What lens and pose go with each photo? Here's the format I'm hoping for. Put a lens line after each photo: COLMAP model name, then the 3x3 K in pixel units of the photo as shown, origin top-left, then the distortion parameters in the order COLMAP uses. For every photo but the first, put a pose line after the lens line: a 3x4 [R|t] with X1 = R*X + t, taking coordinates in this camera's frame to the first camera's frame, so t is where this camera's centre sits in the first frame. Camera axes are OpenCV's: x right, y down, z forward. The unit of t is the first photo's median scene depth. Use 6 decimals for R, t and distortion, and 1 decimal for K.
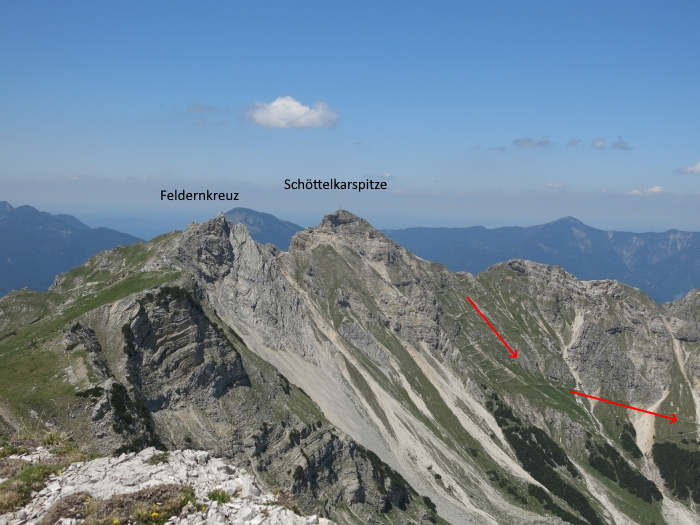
lens RADIAL K [[1040.1, 0, 350.0], [0, 1040.1, 262.2], [0, 0, 1]] dist [-0.064882, 0.000000]
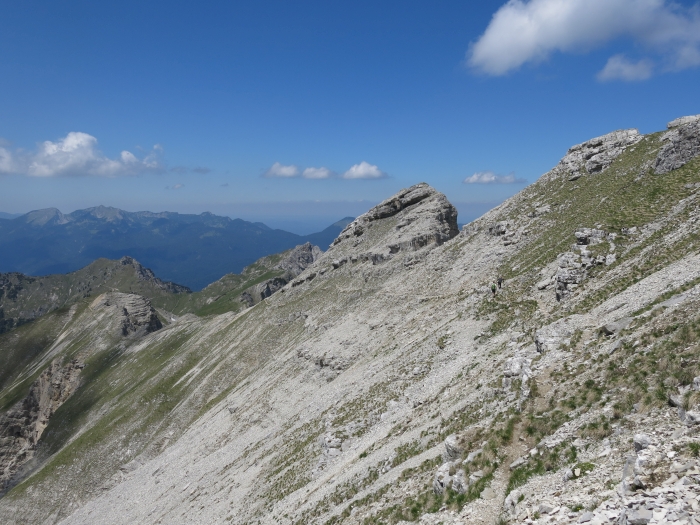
lens RADIAL K [[575.9, 0, 350.0], [0, 575.9, 262.9], [0, 0, 1]] dist [-0.029605, 0.003111]
pose [[0.993128, -0.021854, -0.114972, 0.127126], [0.025894, 0.999094, 0.033766, -0.040777], [0.114130, -0.036511, 0.992795, -0.330725]]
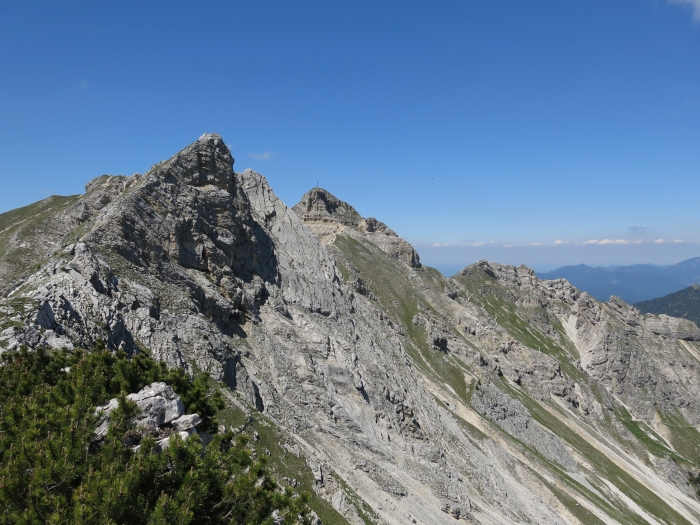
lens RADIAL K [[575.9, 0, 353.6], [0, 575.9, 264.3], [0, 0, 1]] dist [-0.029605, 0.003111]
pose [[0.897794, -0.044049, 0.438208, -0.169890], [0.060586, 0.997879, -0.023821, 0.006037], [-0.436229, 0.047936, 0.898558, 0.799492]]
